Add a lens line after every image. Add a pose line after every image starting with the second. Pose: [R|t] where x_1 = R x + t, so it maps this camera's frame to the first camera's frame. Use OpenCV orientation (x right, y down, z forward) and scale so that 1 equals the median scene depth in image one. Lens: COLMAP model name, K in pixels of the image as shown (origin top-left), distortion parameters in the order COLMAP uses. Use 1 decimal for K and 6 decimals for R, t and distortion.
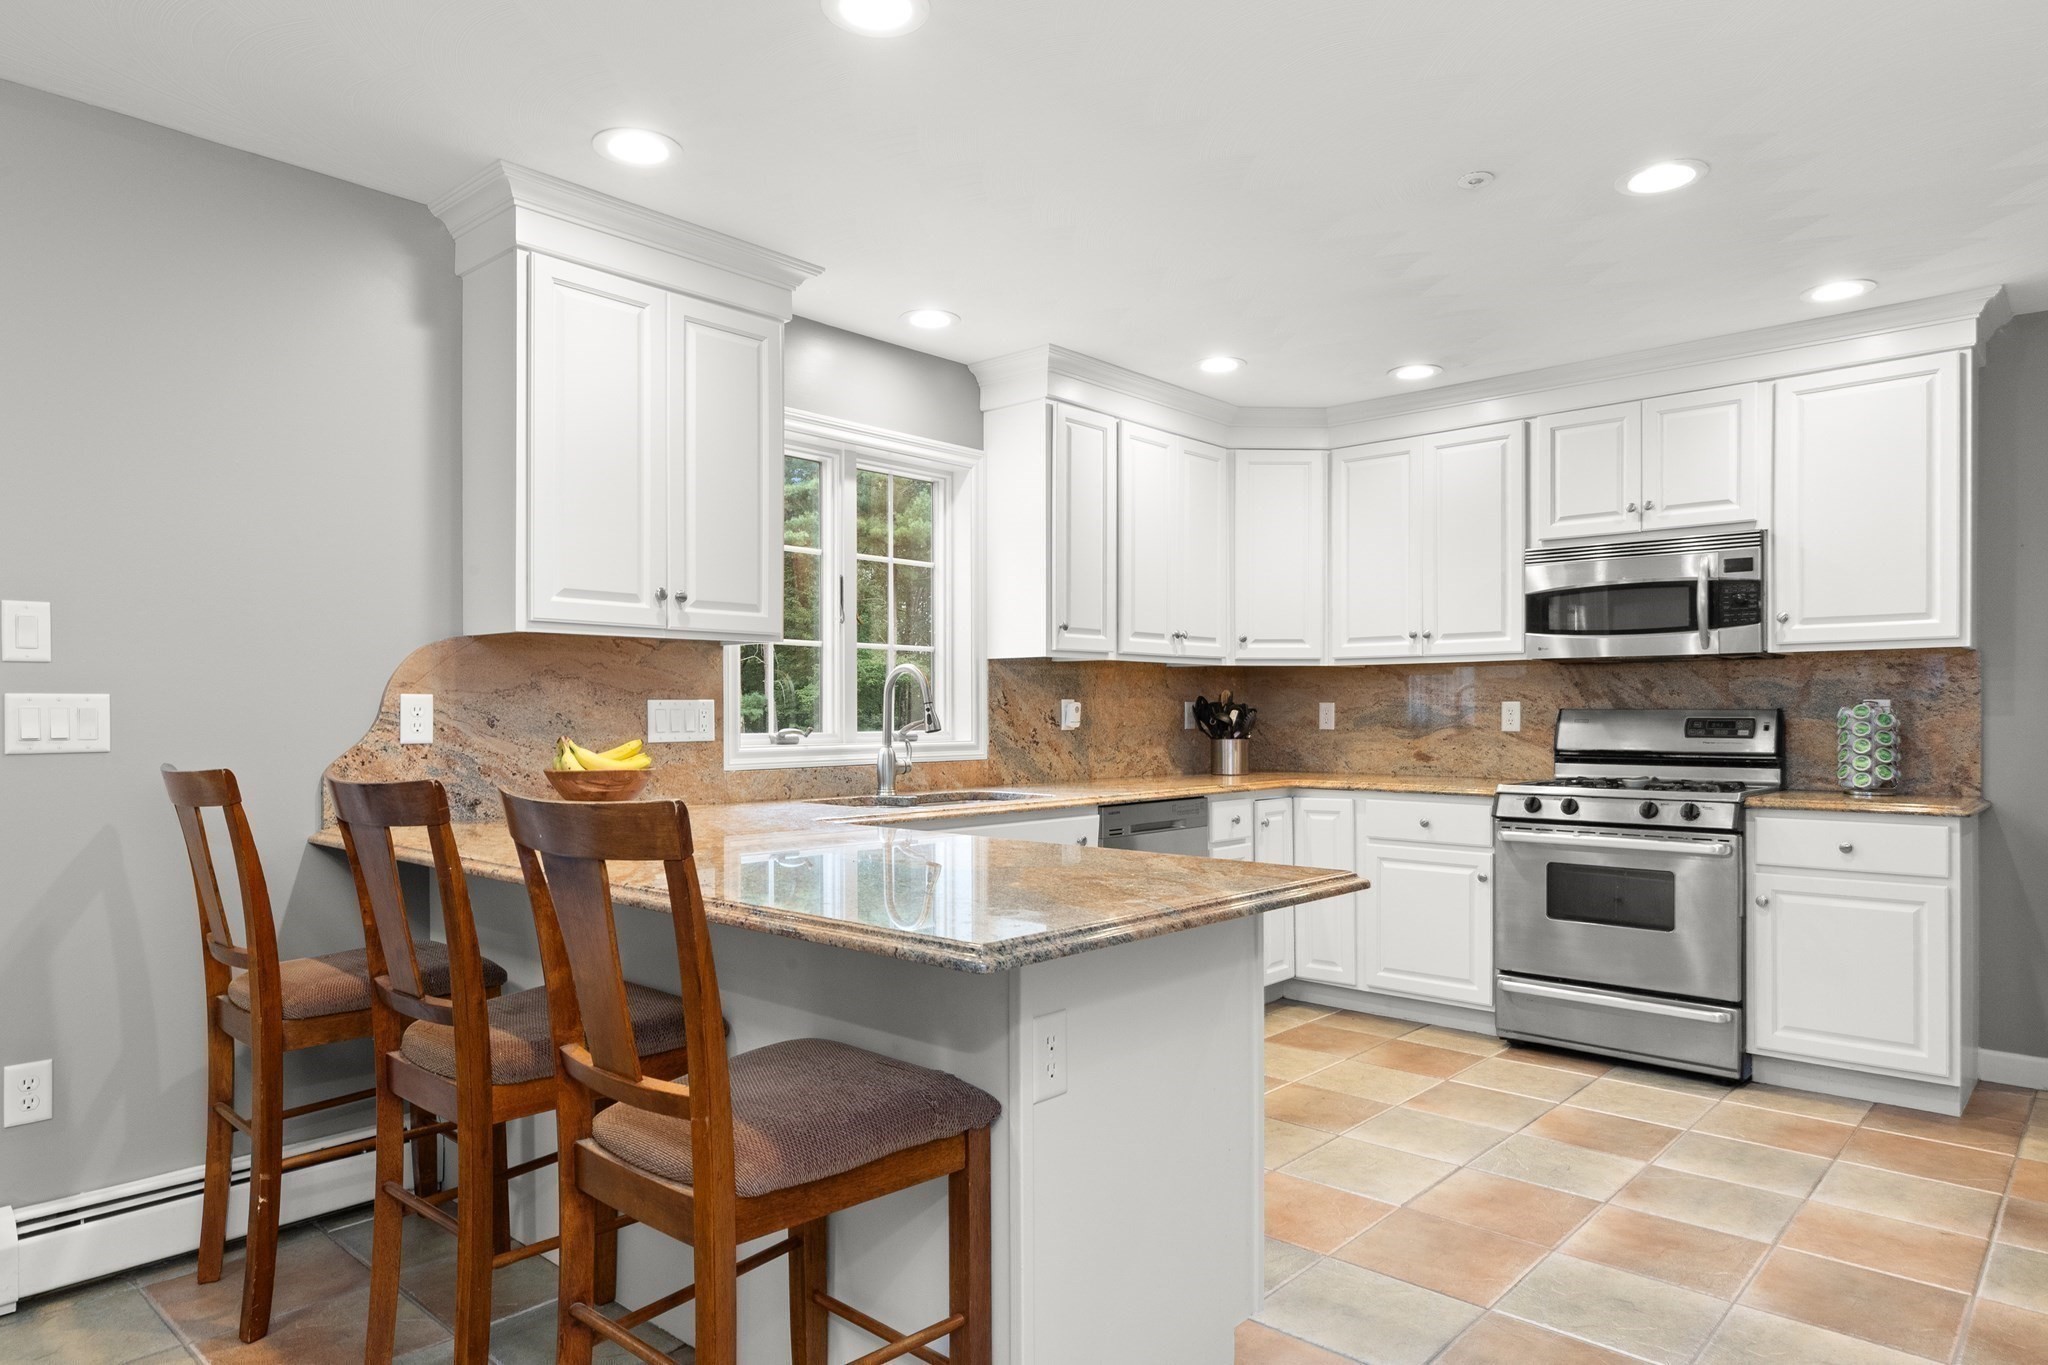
lens RADIAL K [[1234.9, 0, 1035.6], [0, 1234.9, 710.7], [0, 0, 1]] dist [0.016328, 0.000207]
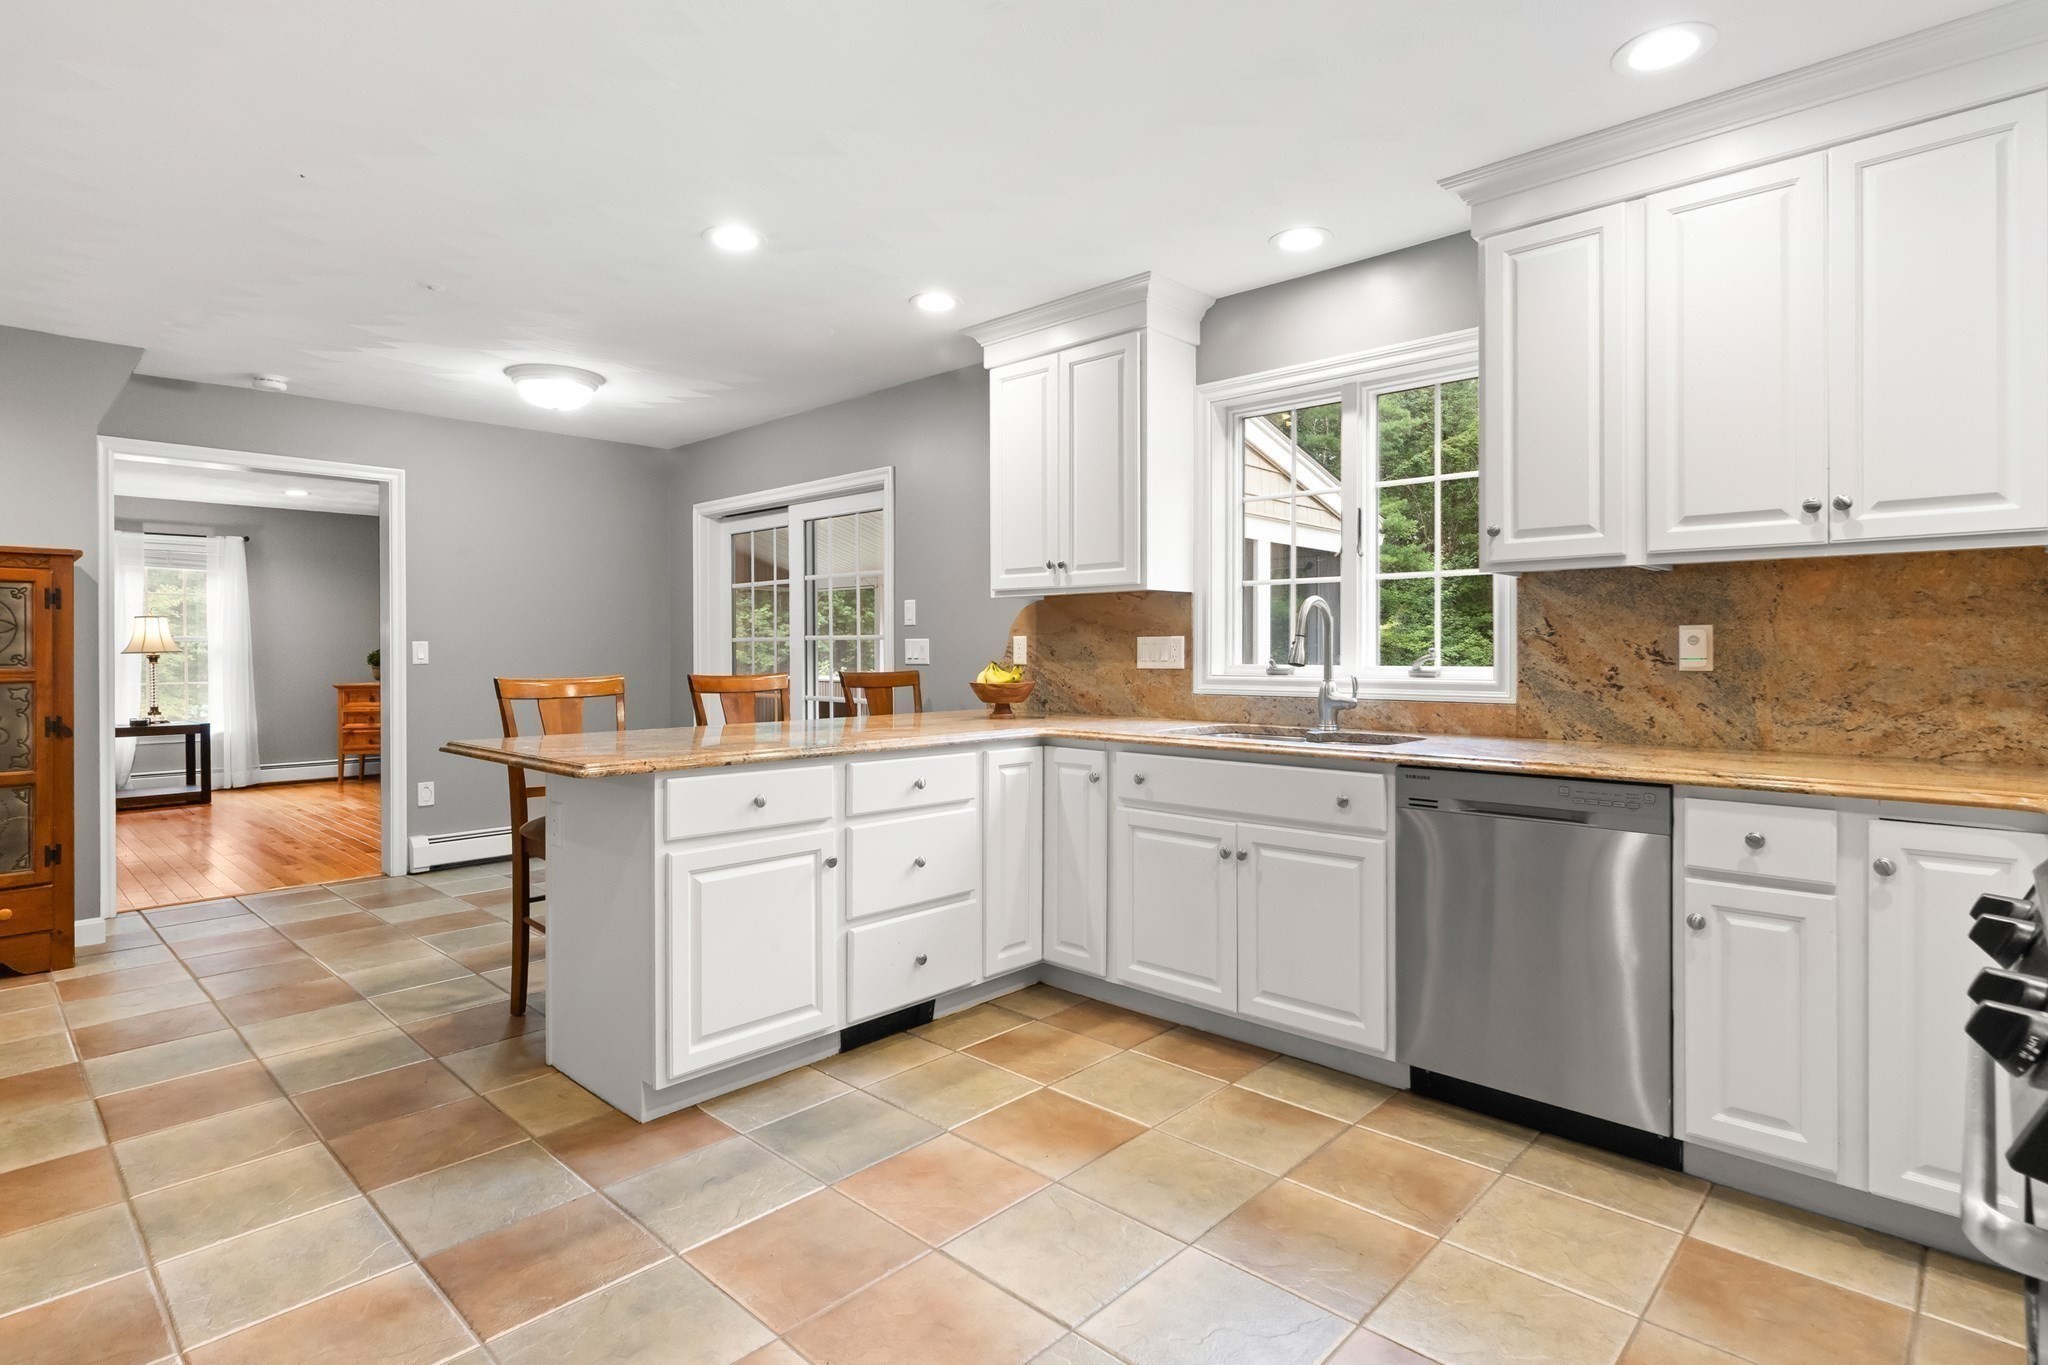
lens RADIAL K [[1023.9, 0, 1031.4], [0, 1023.9, 651.1], [0, 0, 1]] dist [-0.000493, -0.000663]
pose [[-0.016680, 0.003740, -0.999854, 0.677348], [0.003650, 0.999987, 0.003679, 0.001820], [0.999854, -0.003588, -0.016693, 0.751786]]
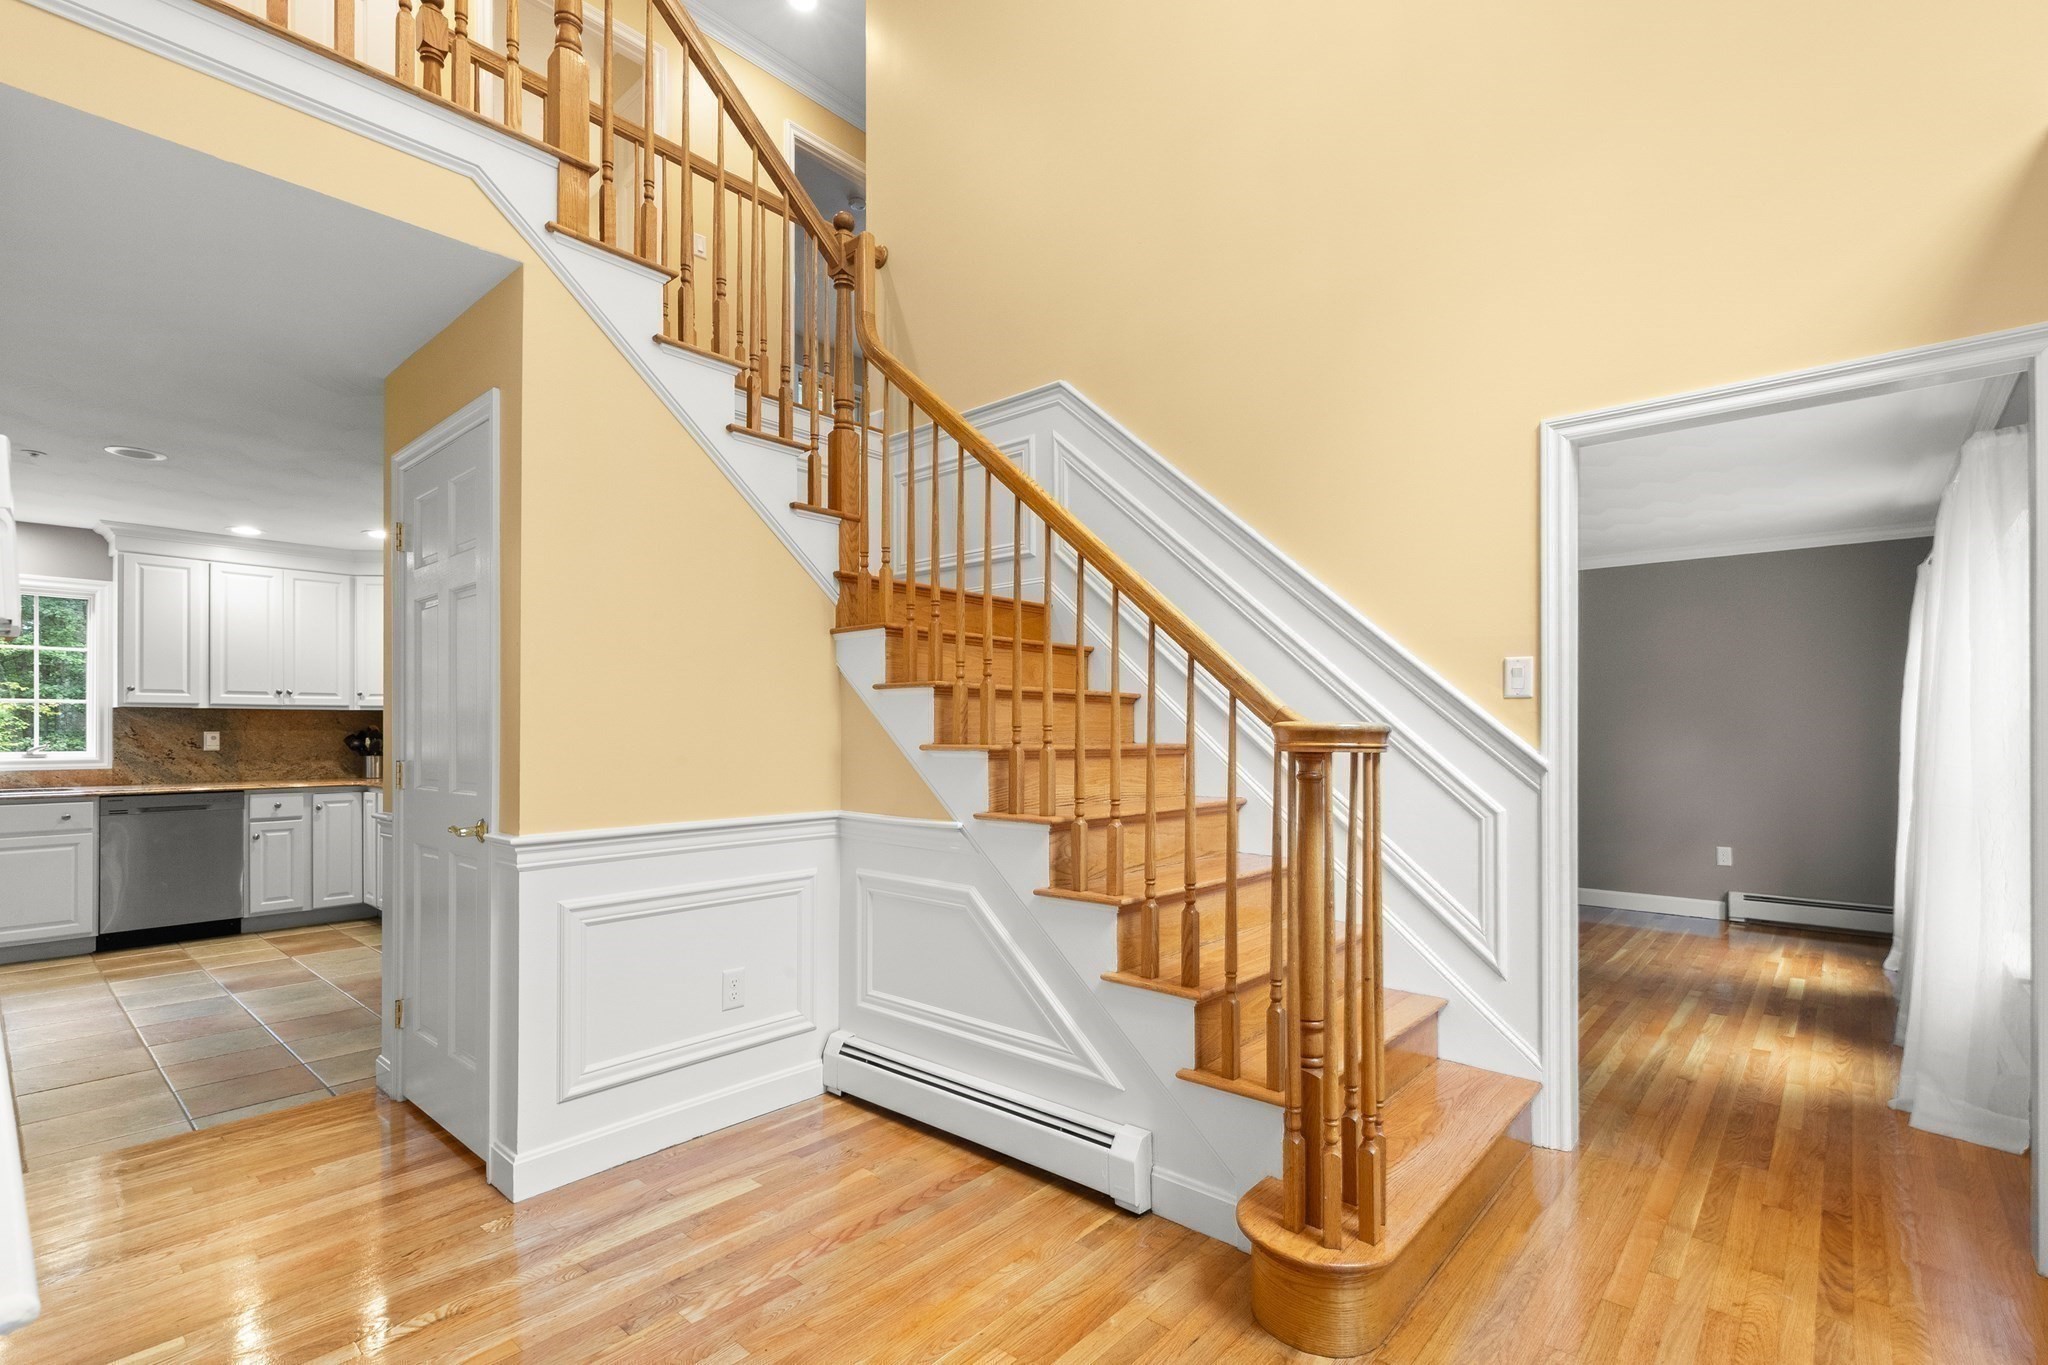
lens RADIAL K [[932.0, 0, 1052.6], [0, 932.0, 729.8], [0, 0, 1]] dist [-0.002830, -0.000415]
pose [[0.999334, 0.003681, 0.036318, 1.253610], [-0.003699, 0.999993, 0.000415, -0.018684], [-0.036316, -0.000549, 0.999340, -0.298588]]
